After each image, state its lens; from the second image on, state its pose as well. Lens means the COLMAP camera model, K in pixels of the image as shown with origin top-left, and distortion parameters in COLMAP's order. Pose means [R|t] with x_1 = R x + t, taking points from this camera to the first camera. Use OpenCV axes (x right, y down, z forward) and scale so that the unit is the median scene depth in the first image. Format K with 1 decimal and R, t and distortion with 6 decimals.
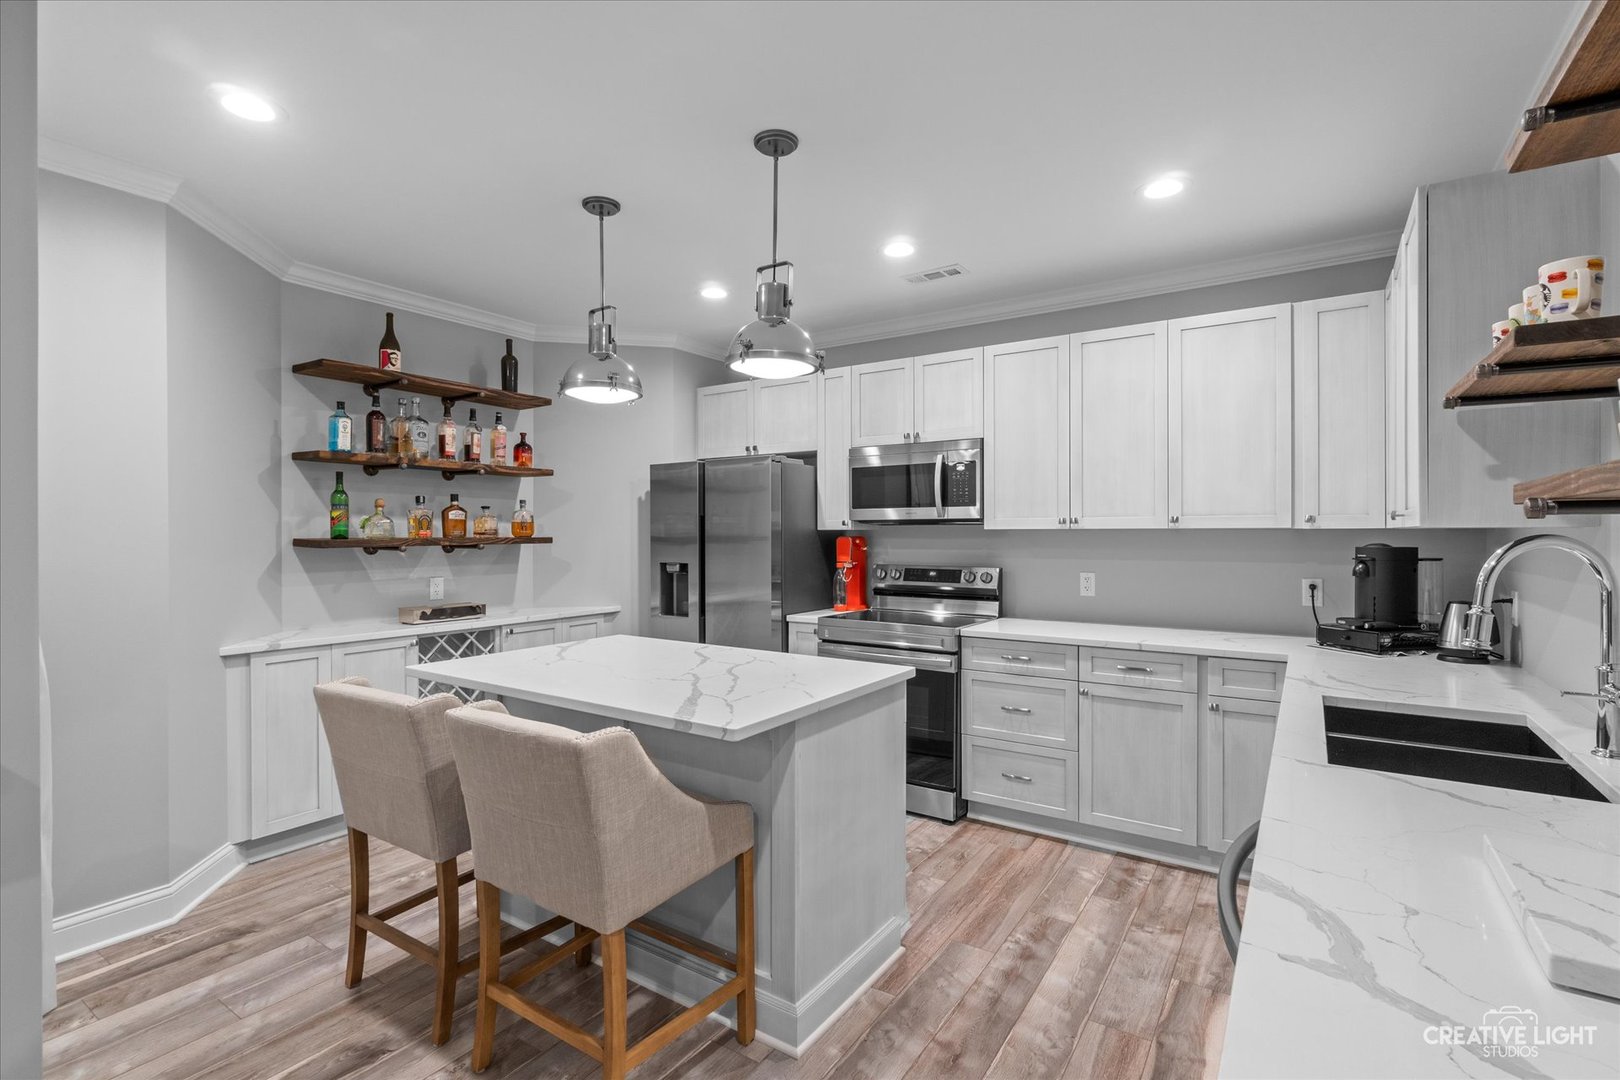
lens RADIAL K [[753.7, 0, 797.3], [0, 753.7, 532.8], [0, 0, 1]] dist [0.002237, -0.000026]
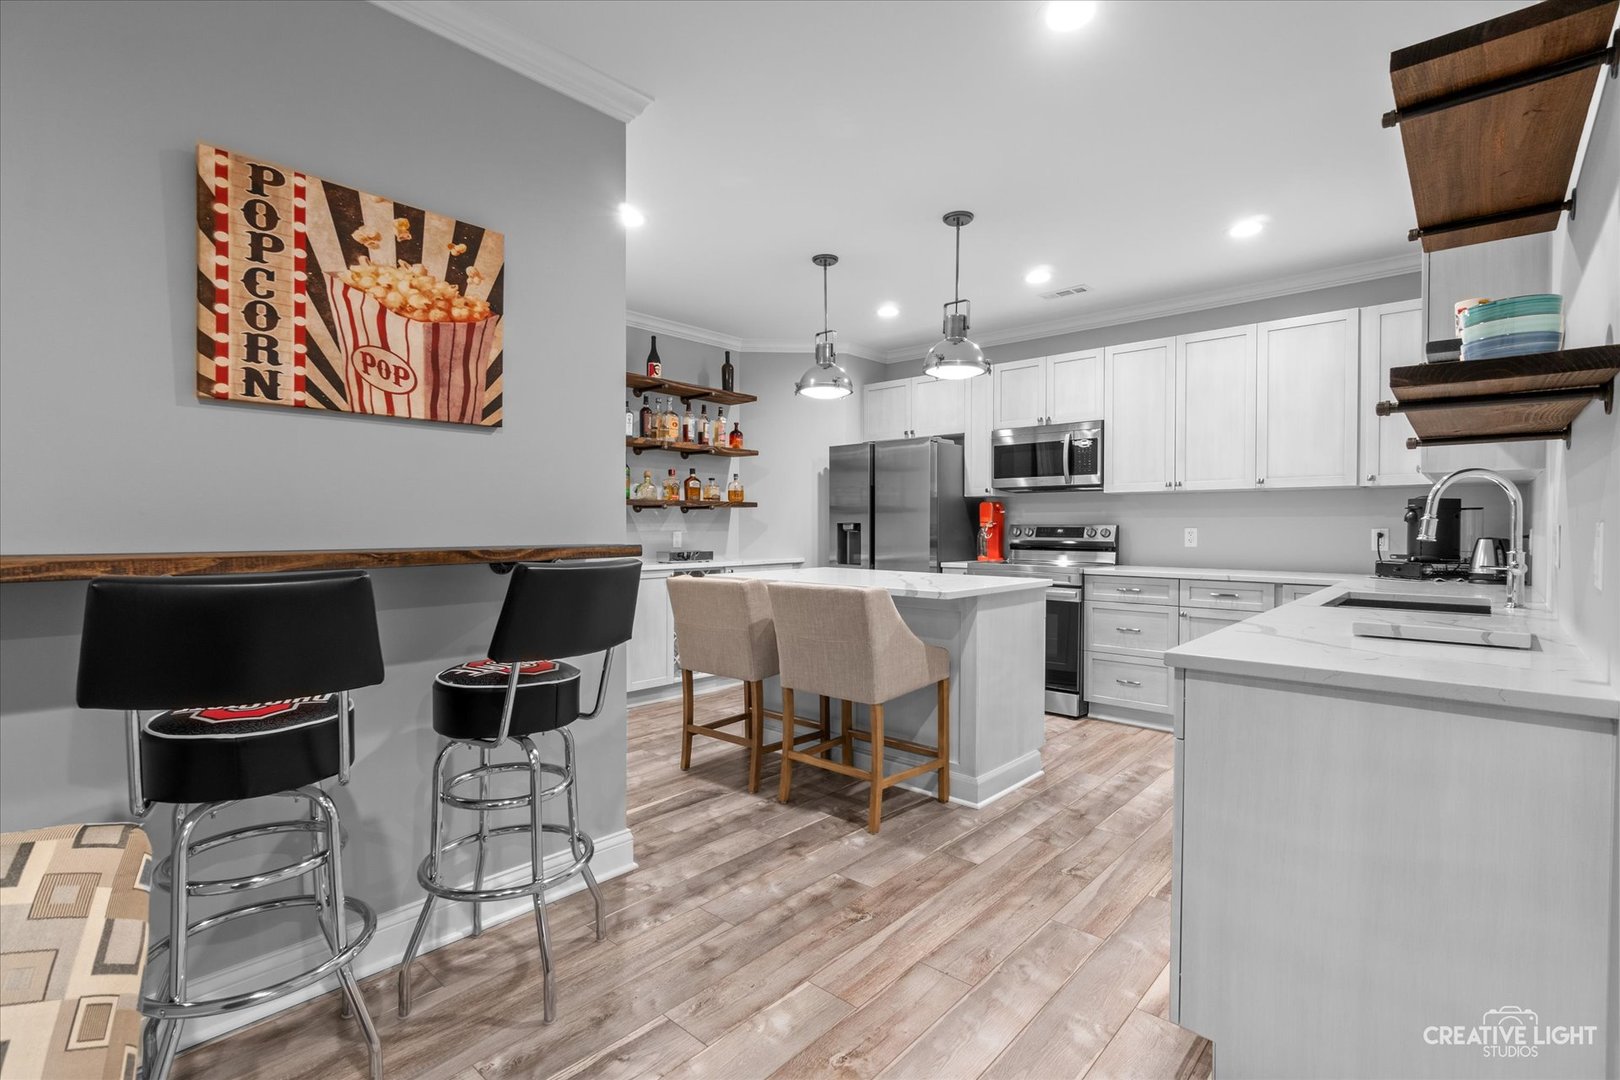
lens RADIAL K [[744.5, 0, 804.1], [0, 744.5, 536.4], [0, 0, 1]] dist [-0.000061, 0.000037]
pose [[0.990352, 0.004926, -0.138488, -0.078398], [-0.002777, 0.999873, 0.015712, 0.052213], [0.138548, -0.015176, 0.990239, -0.314292]]
